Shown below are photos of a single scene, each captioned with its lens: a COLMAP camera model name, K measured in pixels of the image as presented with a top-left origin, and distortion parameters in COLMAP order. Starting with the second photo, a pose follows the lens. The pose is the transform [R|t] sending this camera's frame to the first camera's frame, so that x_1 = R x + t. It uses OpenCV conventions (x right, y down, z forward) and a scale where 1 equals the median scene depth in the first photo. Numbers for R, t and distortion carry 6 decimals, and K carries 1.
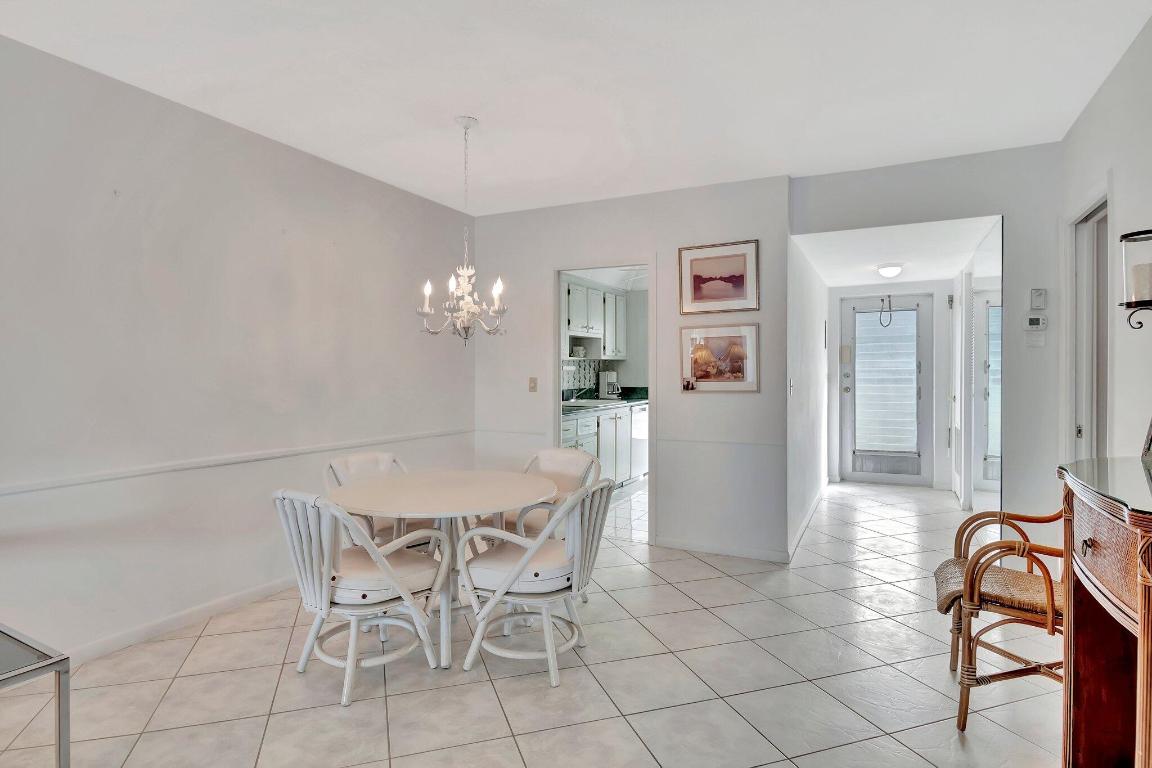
lens RADIAL K [[641.0, 0, 576.0], [0, 641.0, 384.0], [0, 0, 1]] dist [0.006253, 0.000649]
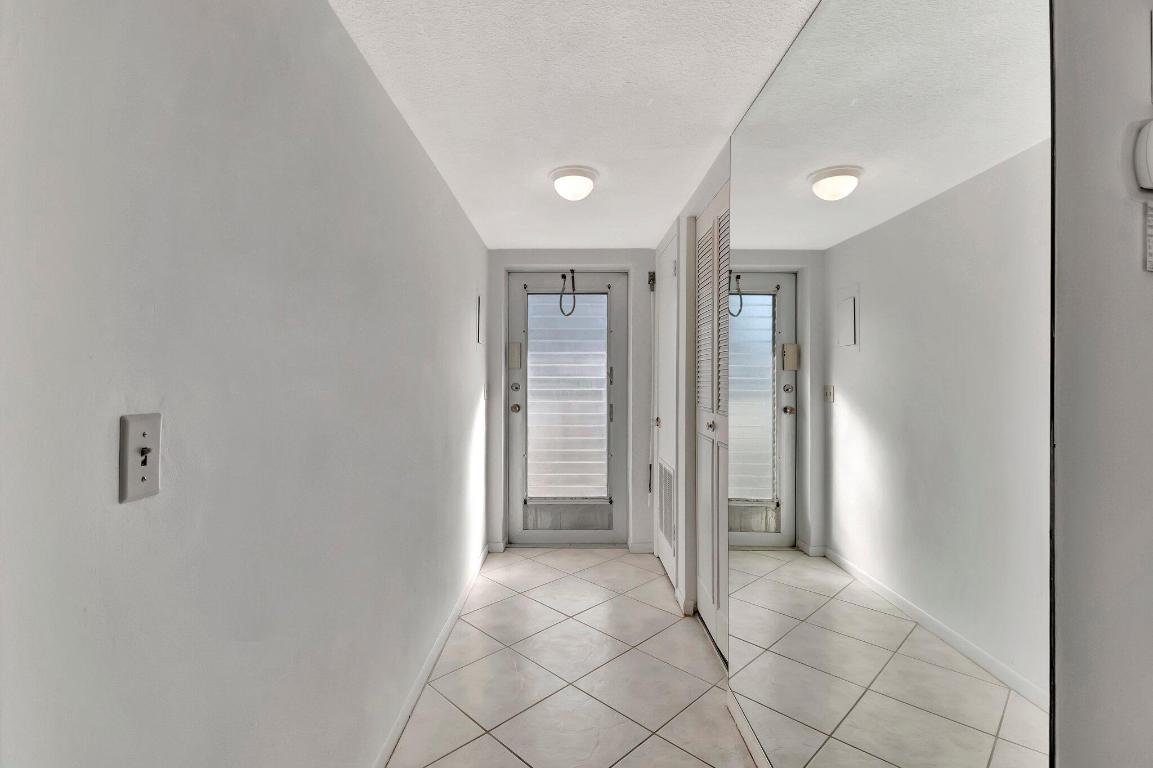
lens RADIAL K [[524.8, 0, 571.9], [0, 524.8, 383.5], [0, 0, 1]] dist [-0.000836, -0.000163]
pose [[0.896616, 0.011703, 0.442655, 0.241680], [-0.002070, 0.999751, -0.022240, -0.004596], [-0.442805, 0.019024, 0.896416, 0.502354]]
